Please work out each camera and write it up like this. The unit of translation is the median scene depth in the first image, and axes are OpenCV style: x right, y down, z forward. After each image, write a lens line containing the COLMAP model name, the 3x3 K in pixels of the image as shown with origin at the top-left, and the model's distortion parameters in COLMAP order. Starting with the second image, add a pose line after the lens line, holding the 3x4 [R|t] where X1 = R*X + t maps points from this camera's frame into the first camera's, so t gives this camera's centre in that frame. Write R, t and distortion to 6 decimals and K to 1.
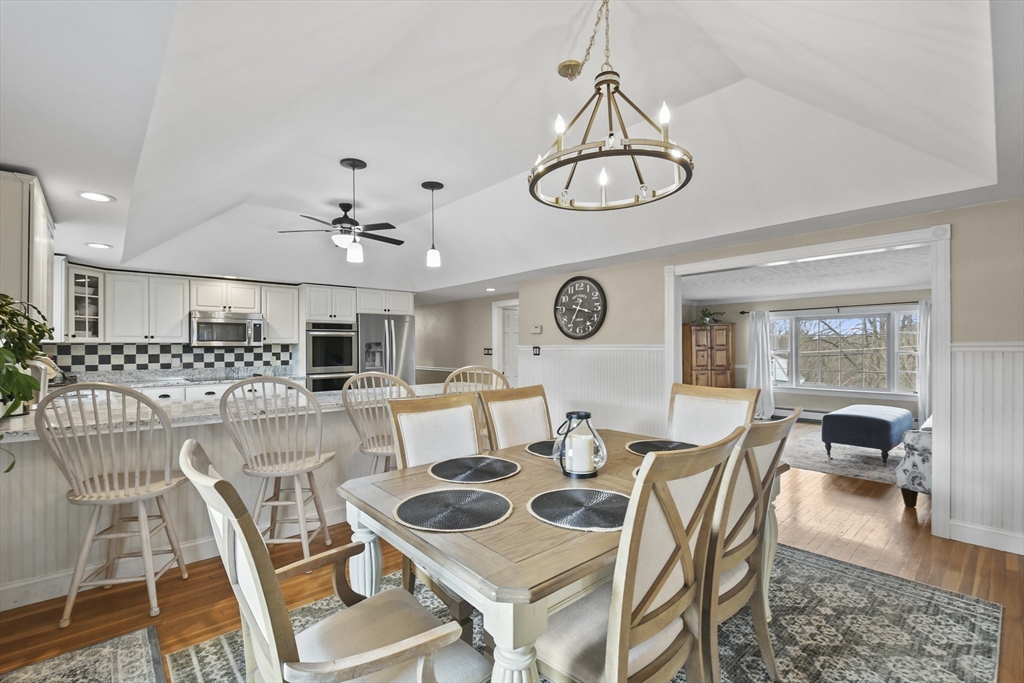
lens RADIAL K [[447.5, 0, 508.0], [0, 447.5, 345.2], [0, 0, 1]] dist [0.024818, -0.019761]
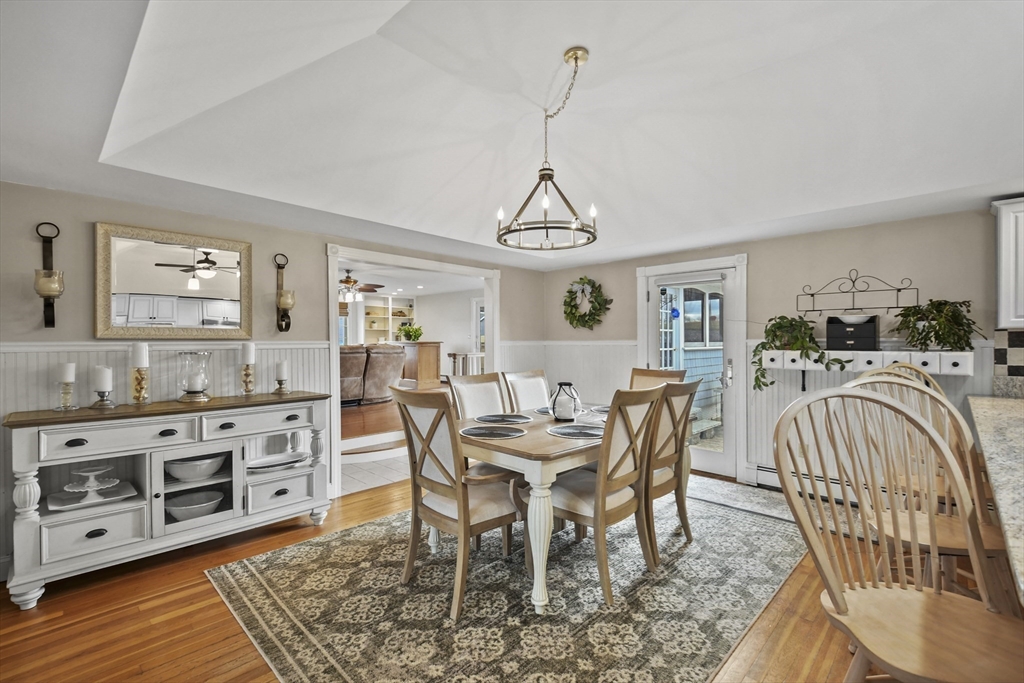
lens RADIAL K [[449.4, 0, 507.3], [0, 449.4, 340.7], [0, 0, 1]] dist [0.037533, -0.028171]
pose [[-0.997901, 0.010151, -0.063955, 0.156597], [0.010498, 0.999932, -0.005102, 0.002313], [0.063899, -0.005763, -0.997940, 0.869583]]
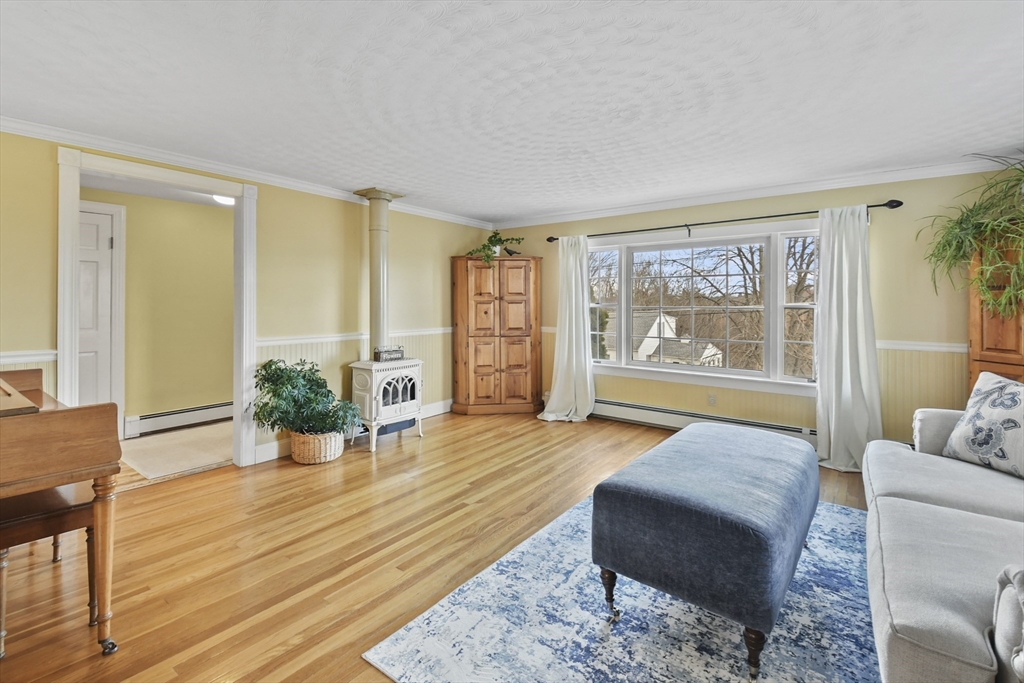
lens RADIAL K [[455.2, 0, 504.0], [0, 455.2, 330.4], [0, 0, 1]] dist [0.041664, -0.029760]
pose [[0.982941, -0.000818, 0.183917, 0.530188], [-0.010561, 0.998089, 0.060886, 0.017586], [-0.183615, -0.061789, 0.981054, 0.639446]]
